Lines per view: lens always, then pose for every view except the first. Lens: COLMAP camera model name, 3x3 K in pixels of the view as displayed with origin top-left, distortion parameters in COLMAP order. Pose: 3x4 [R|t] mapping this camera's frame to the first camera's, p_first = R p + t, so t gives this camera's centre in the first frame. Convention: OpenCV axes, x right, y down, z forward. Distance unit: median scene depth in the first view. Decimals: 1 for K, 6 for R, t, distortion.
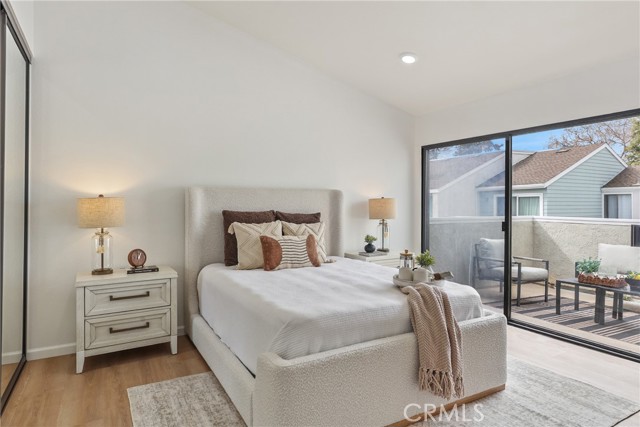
lens RADIAL K [[384.0, 0, 319.2], [0, 384.0, 204.5], [0, 0, 1]] dist [0.001020, -0.000195]
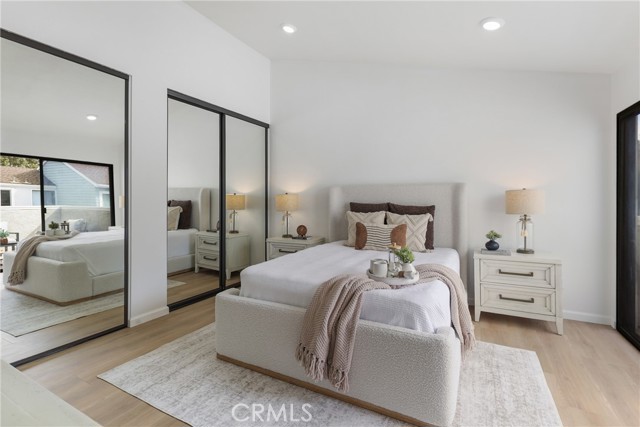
lens RADIAL K [[296.2, 0, 318.4], [0, 296.2, 203.5], [0, 0, 1]] dist [-0.002168, -0.000025]
pose [[0.530582, 0.010691, -0.847566, 1.189041], [0.004851, 0.999866, 0.015649, 0.003774], [0.847620, -0.012415, 0.530459, 0.665397]]
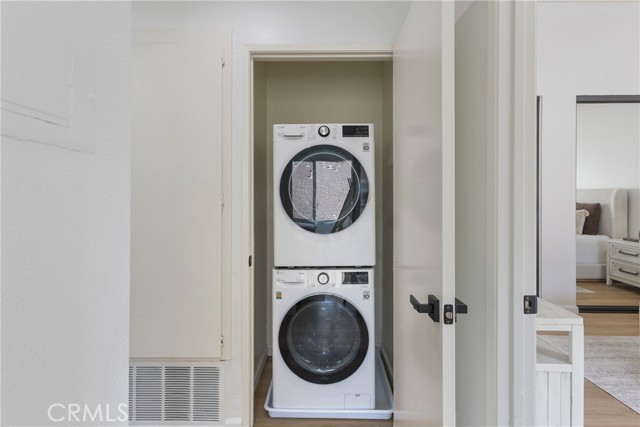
lens RADIAL K [[330.3, 0, 320.7], [0, 330.3, 198.7], [0, 0, 1]] dist [-0.000519, -0.000194]
pose [[-0.507304, -0.011045, -0.861697, 1.558129], [0.004546, 0.999870, -0.015492, 0.005456], [0.861755, -0.011777, -0.507187, 0.567109]]
